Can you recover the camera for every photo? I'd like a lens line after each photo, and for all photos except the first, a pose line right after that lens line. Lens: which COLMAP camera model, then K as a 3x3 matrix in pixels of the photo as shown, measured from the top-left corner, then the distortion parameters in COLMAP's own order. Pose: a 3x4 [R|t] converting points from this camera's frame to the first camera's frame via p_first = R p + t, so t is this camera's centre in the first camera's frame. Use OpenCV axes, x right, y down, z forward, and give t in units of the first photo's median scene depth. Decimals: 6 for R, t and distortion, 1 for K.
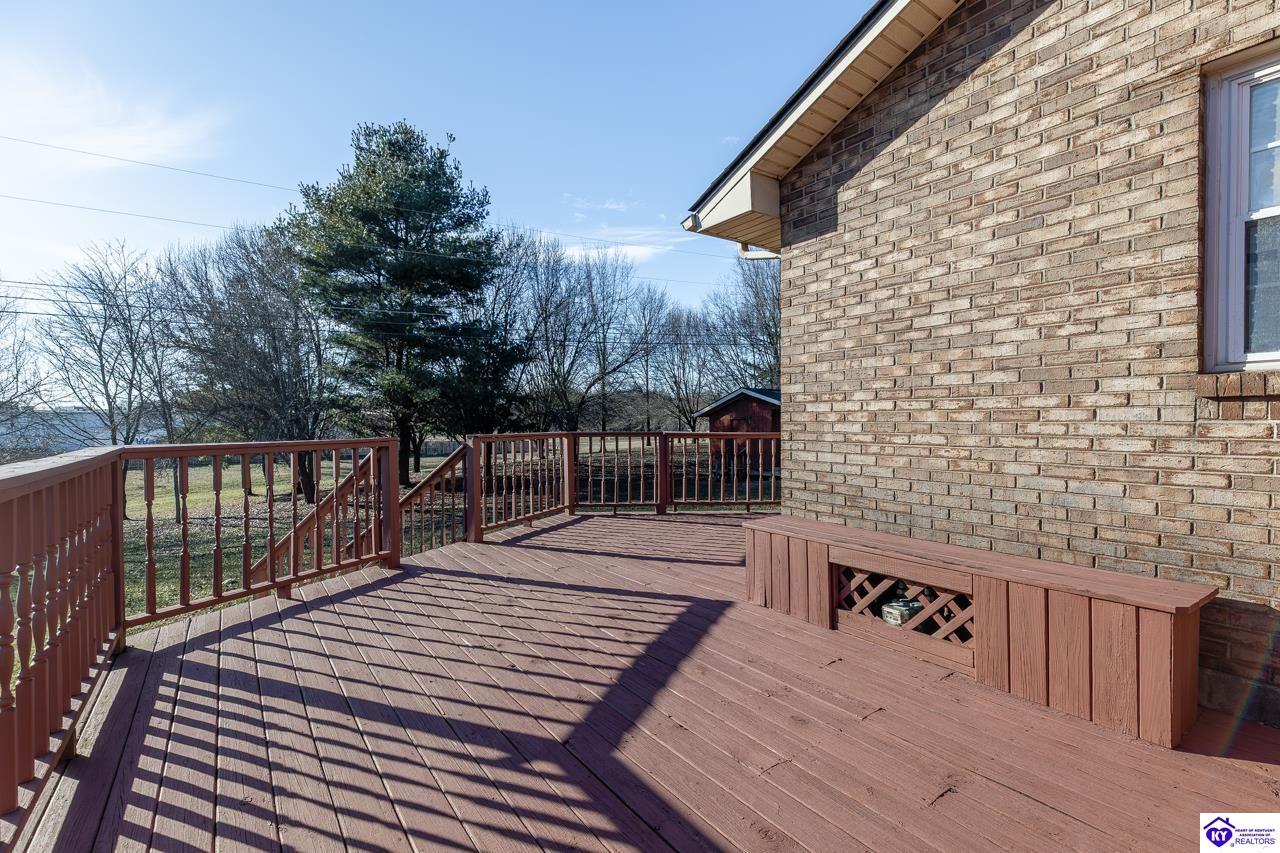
lens RADIAL K [[574.7, 0, 640.0], [0, 574.7, 426.5], [0, 0, 1]] dist [0.002664, 0.000301]
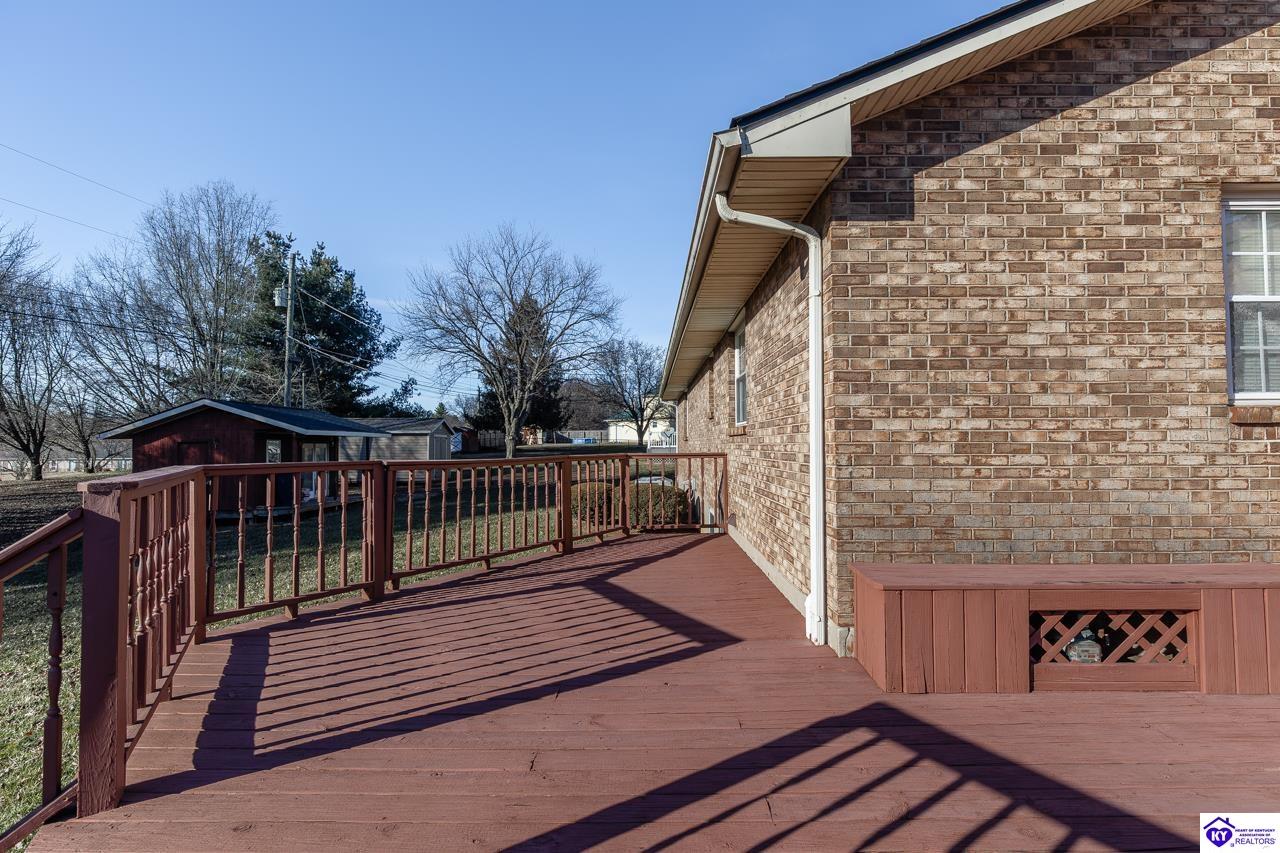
lens RADIAL K [[574.7, 0, 640.0], [0, 574.7, 426.5], [0, 0, 1]] dist [0.002664, 0.000301]
pose [[0.580622, 0.024693, 0.813799, -0.714343], [0.009338, 0.999272, -0.036983, -0.004213], [-0.814120, 0.029073, 0.579969, 1.021091]]
